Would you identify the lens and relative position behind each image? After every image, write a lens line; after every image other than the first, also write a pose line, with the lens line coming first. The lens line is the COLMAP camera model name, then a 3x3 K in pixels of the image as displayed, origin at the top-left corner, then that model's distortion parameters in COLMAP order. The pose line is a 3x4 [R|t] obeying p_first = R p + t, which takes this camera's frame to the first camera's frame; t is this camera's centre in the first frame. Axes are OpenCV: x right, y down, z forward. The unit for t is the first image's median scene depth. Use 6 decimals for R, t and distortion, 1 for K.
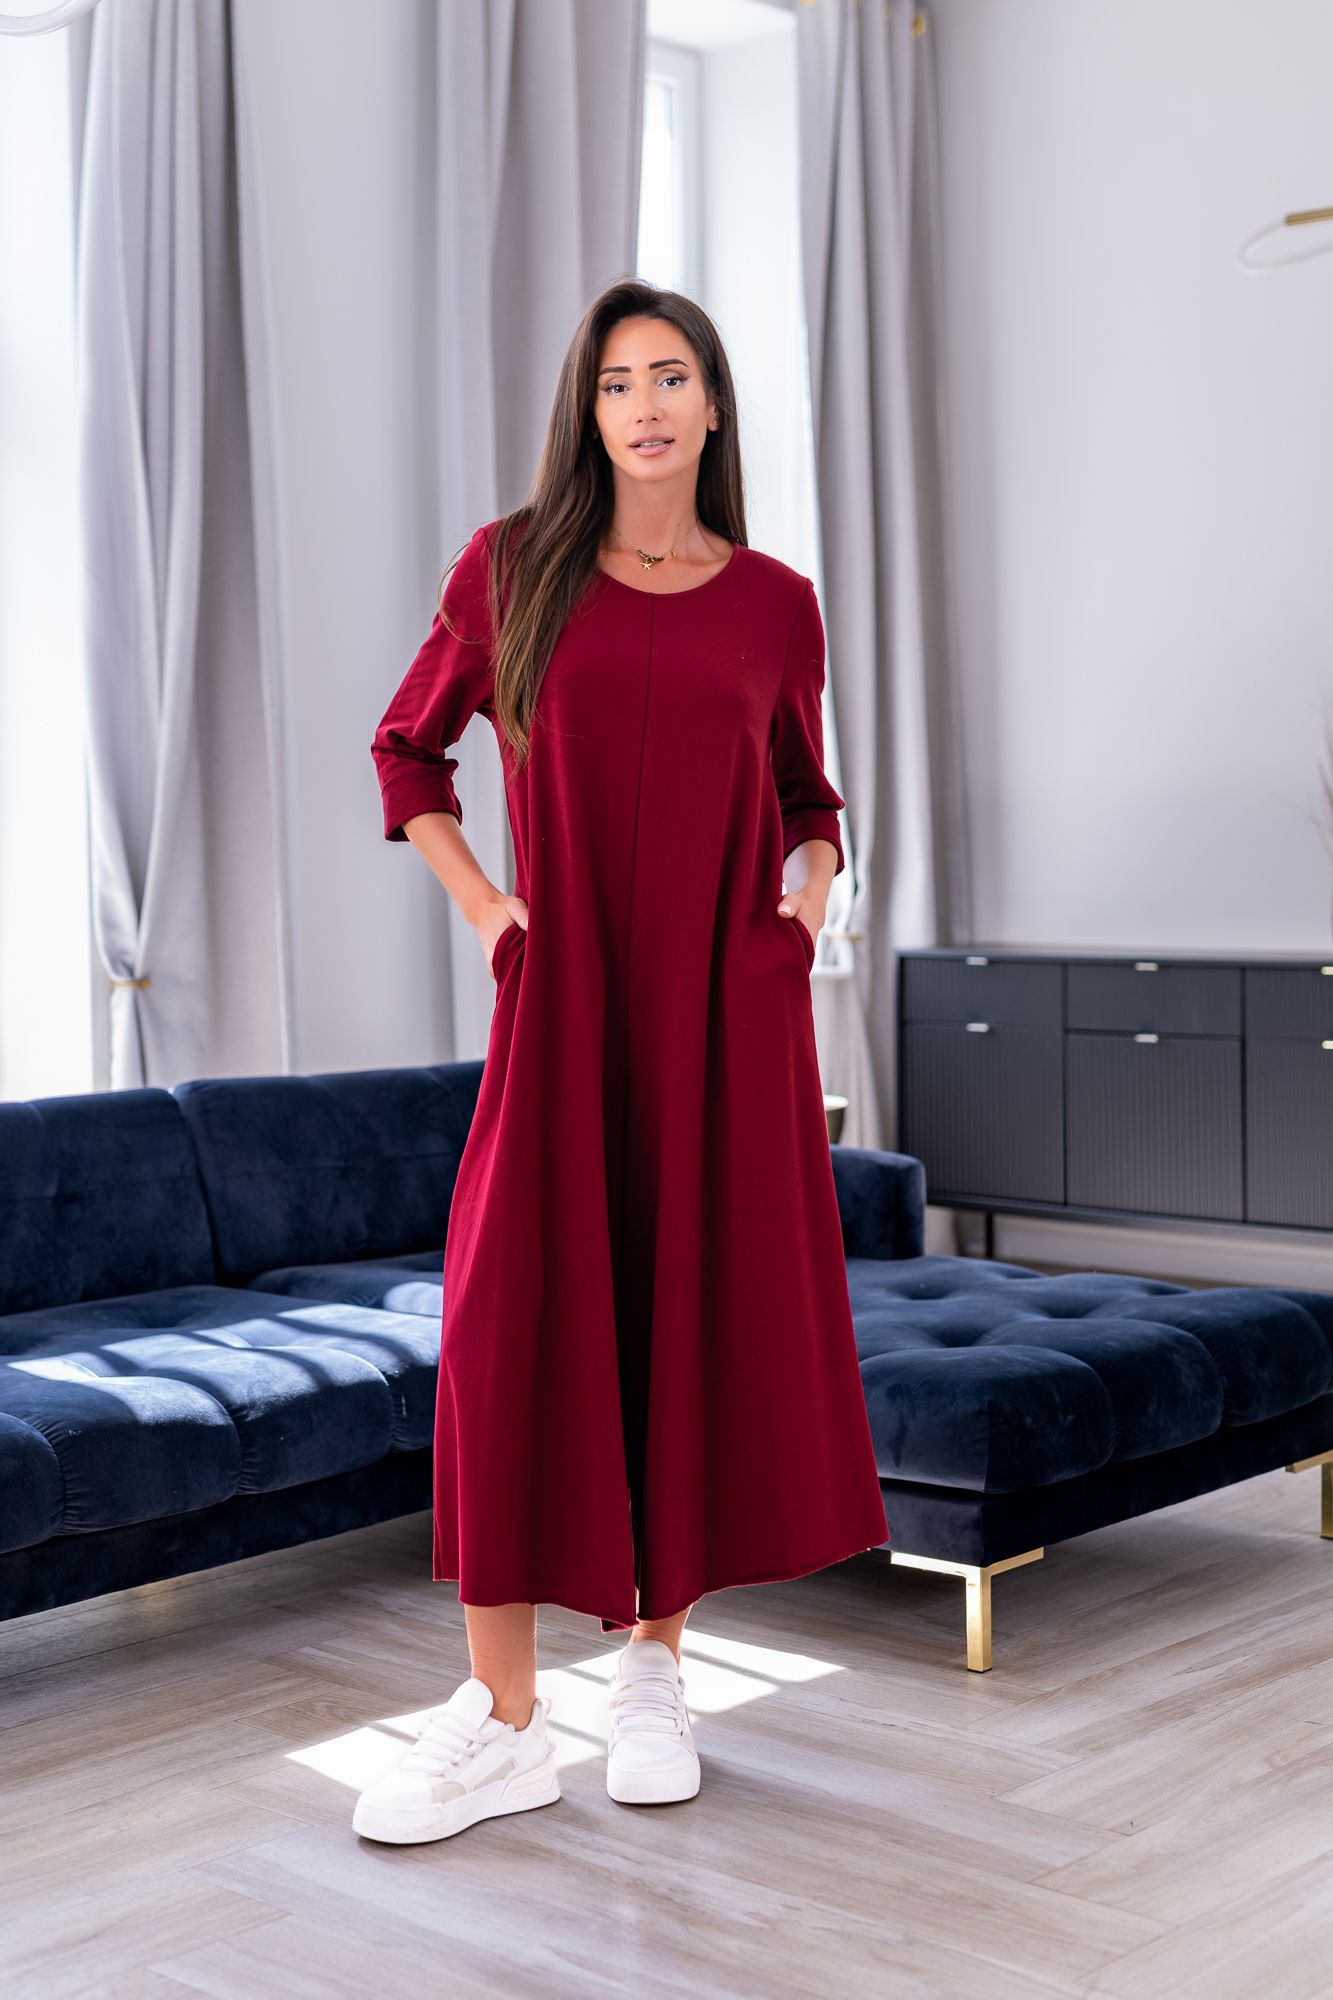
lens RADIAL K [[2780.6, 0, 691.8], [0, 2780.6, 990.9], [0, 0, 1]] dist [0.001535, 0.000000]
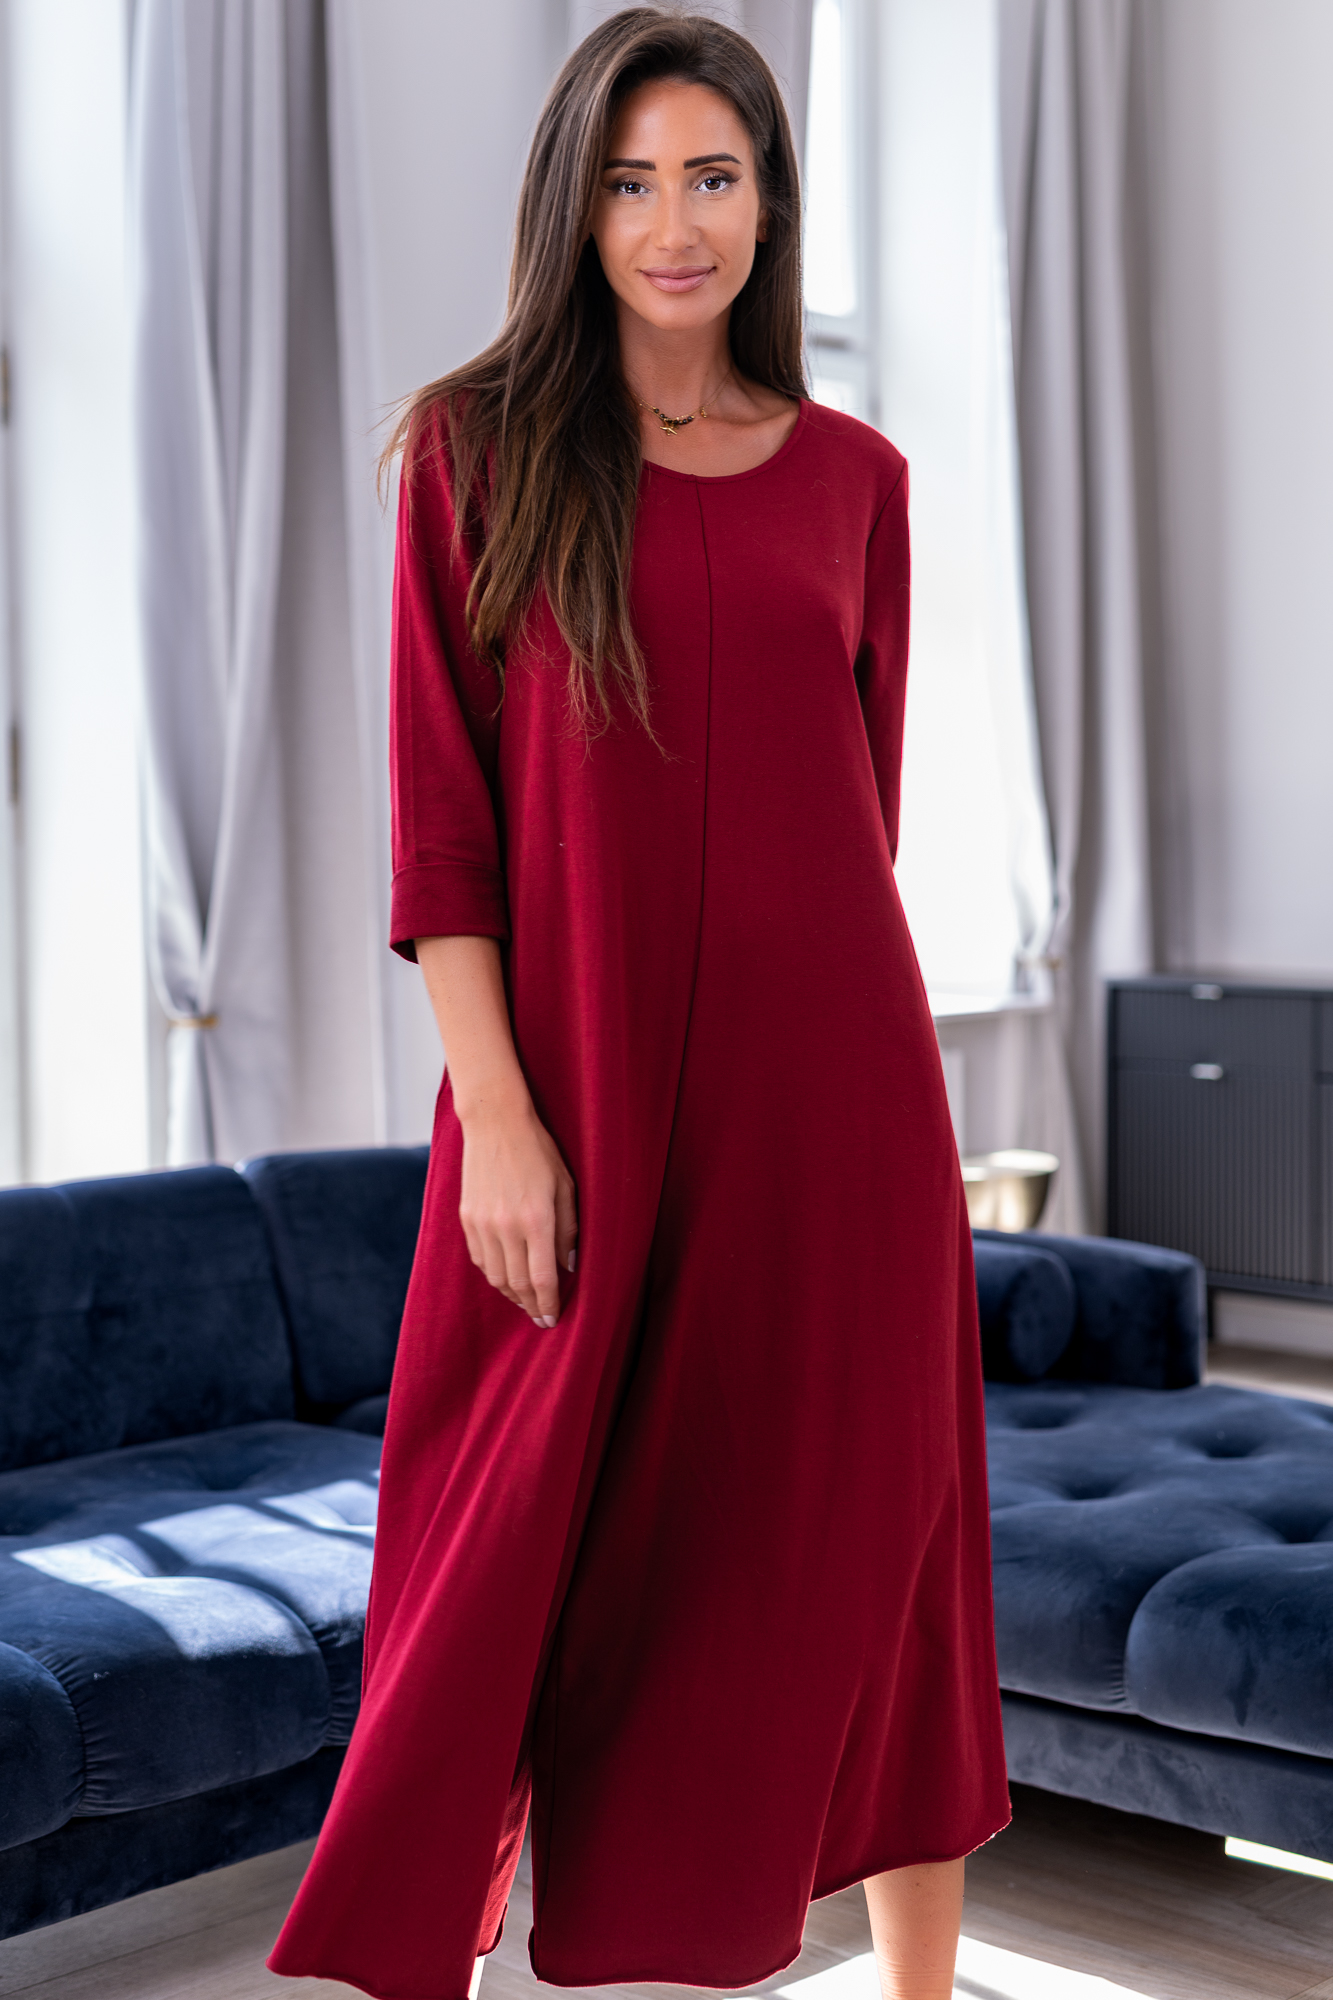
lens RADIAL K [[2780.6, 0, 672.1], [0, 2780.6, 1004.2], [0, 0, 1]] dist [0.001535, 0.000000]
pose [[0.999335, 0.004508, -0.036176, -0.041002], [-0.004349, 0.999981, 0.004471, -0.014848], [0.036195, -0.004311, 0.999335, 0.241154]]
